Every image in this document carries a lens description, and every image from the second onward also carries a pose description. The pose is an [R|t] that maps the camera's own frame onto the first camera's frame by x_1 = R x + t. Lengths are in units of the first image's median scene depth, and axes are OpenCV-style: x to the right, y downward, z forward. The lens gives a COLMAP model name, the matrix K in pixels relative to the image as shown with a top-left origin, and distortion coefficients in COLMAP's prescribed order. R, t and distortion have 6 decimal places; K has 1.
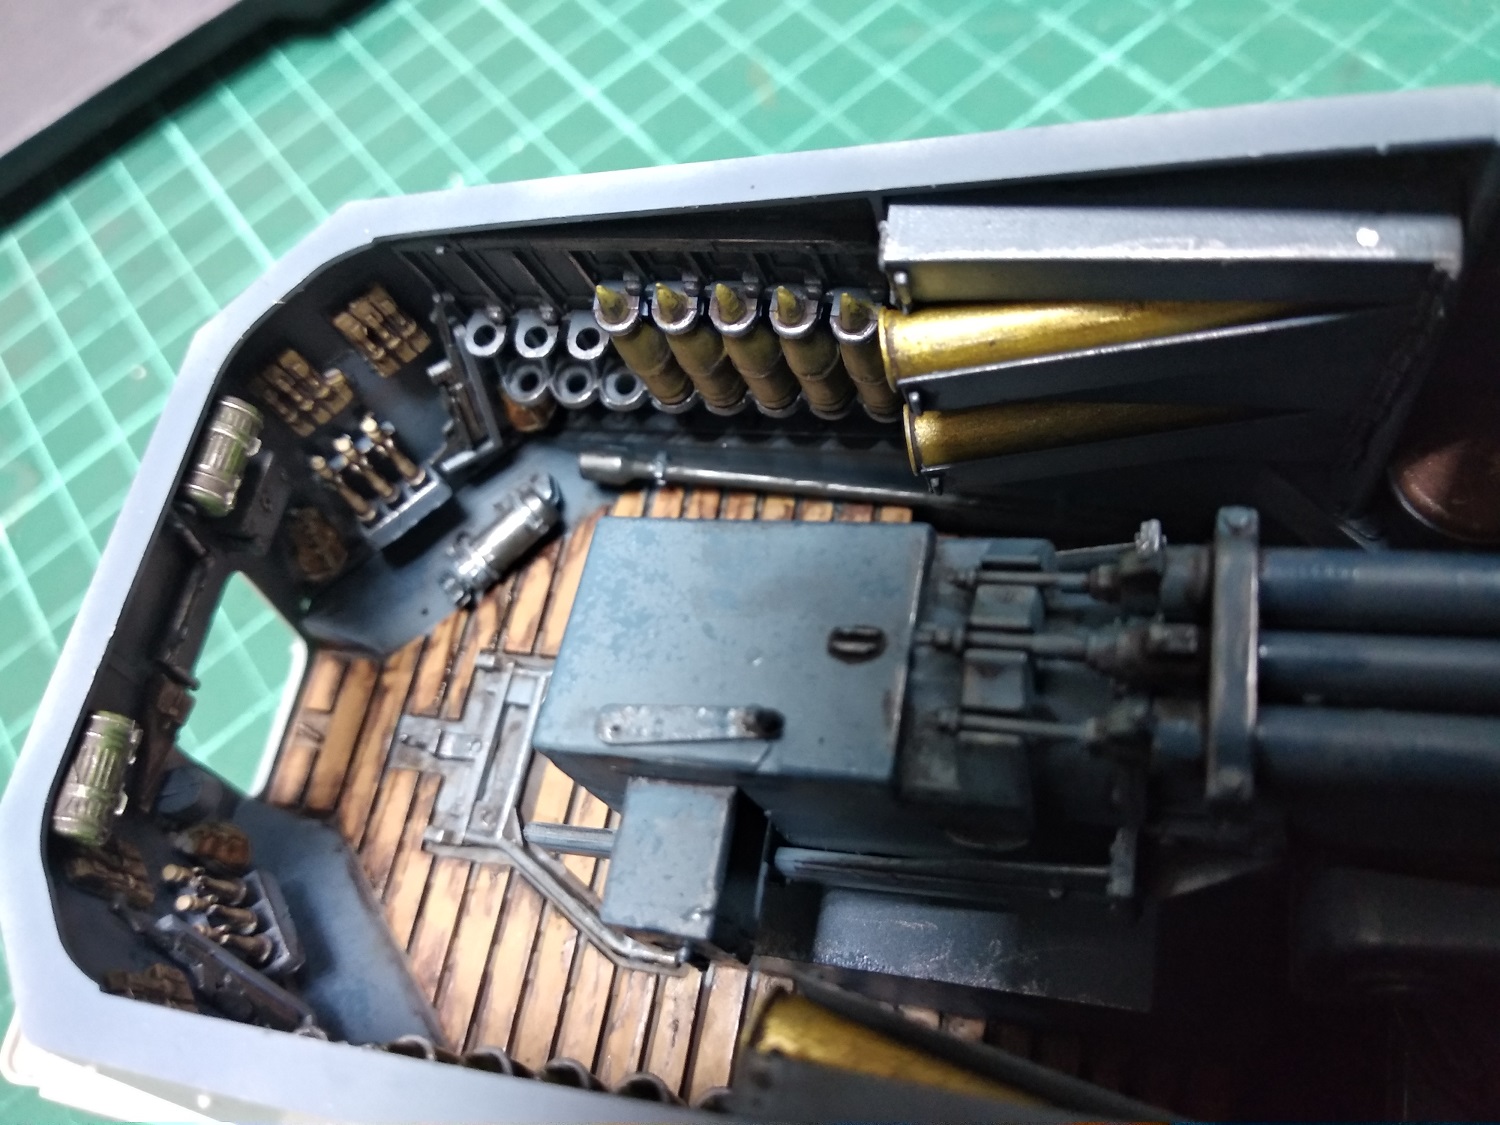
lens RADIAL K [[1193.9, 0, 751.9], [0, 1193.9, 587.8], [0, 0, 1]] dist [0.072166, -0.158459]
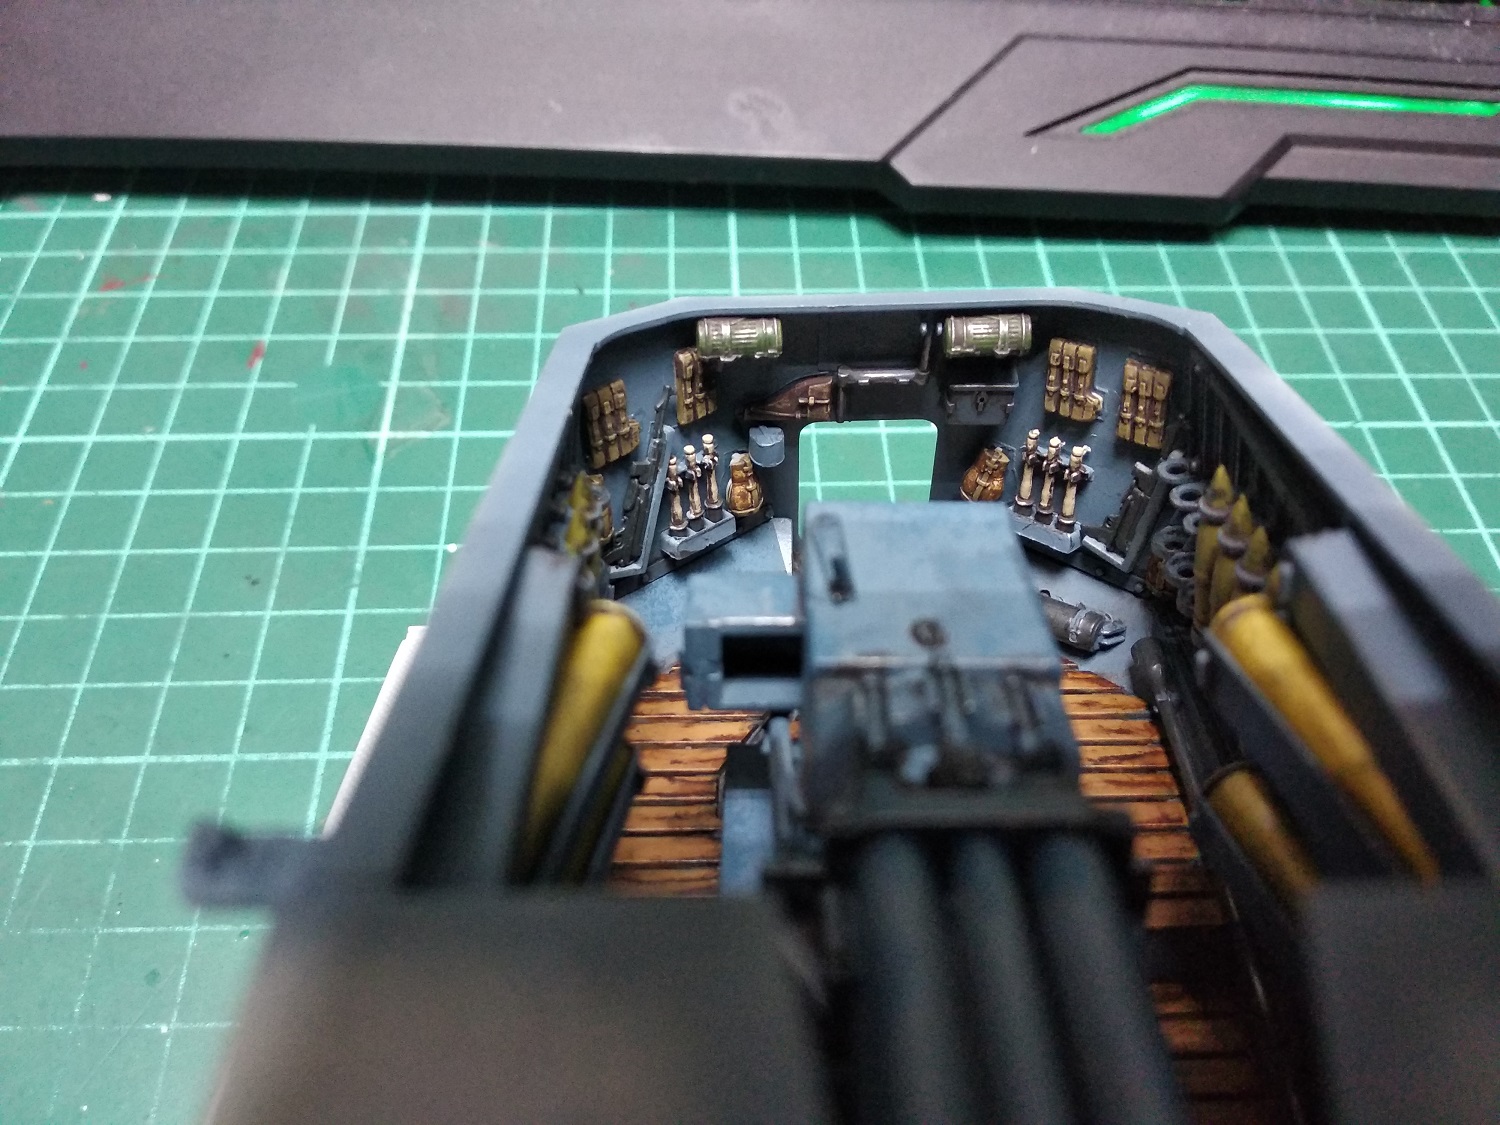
lens RADIAL K [[1193.9, 0, 751.9], [0, 1193.9, 587.8], [0, 0, 1]] dist [0.072166, -0.158459]
pose [[0.183432, 0.754784, -0.629804, 0.534329], [-0.895324, 0.392807, 0.209992, -0.041839], [0.405890, 0.525360, 0.747830, 0.027917]]
